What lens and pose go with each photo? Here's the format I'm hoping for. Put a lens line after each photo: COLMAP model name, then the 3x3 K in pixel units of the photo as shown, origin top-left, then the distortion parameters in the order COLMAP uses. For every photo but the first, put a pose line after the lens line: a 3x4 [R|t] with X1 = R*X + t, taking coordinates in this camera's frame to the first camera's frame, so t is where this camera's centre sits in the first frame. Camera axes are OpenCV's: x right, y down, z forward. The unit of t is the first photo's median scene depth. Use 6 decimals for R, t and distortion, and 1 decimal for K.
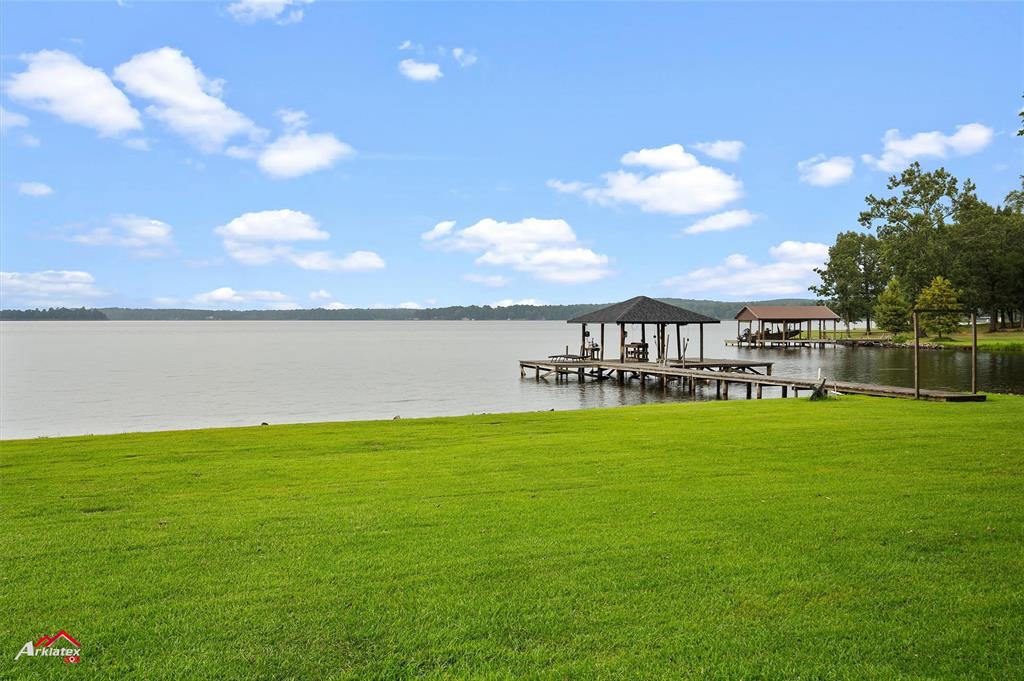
lens RADIAL K [[759.4, 0, 512.0], [0, 759.4, 340.5], [0, 0, 1]] dist [0.026688, 0.000786]
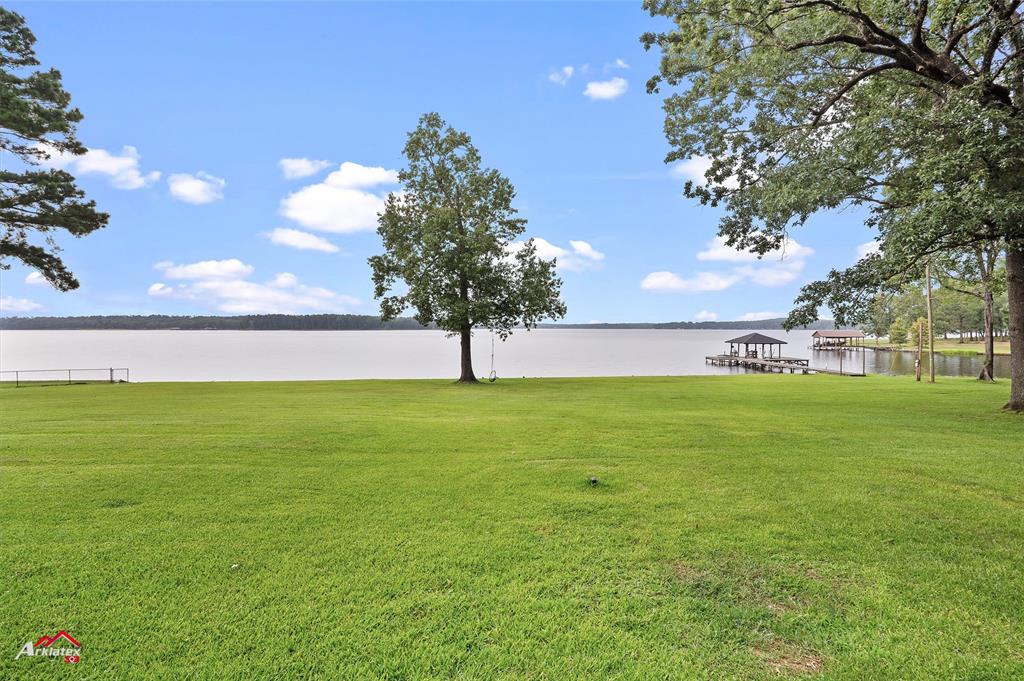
lens RADIAL K [[759.4, 0, 512.0], [0, 759.4, 340.5], [0, 0, 1]] dist [0.026688, 0.000786]
pose [[0.969081, 0.021634, -0.245793, 0.006520], [-0.010738, 0.998903, 0.045583, -0.140376], [0.246510, -0.041534, 0.968250, -1.697964]]
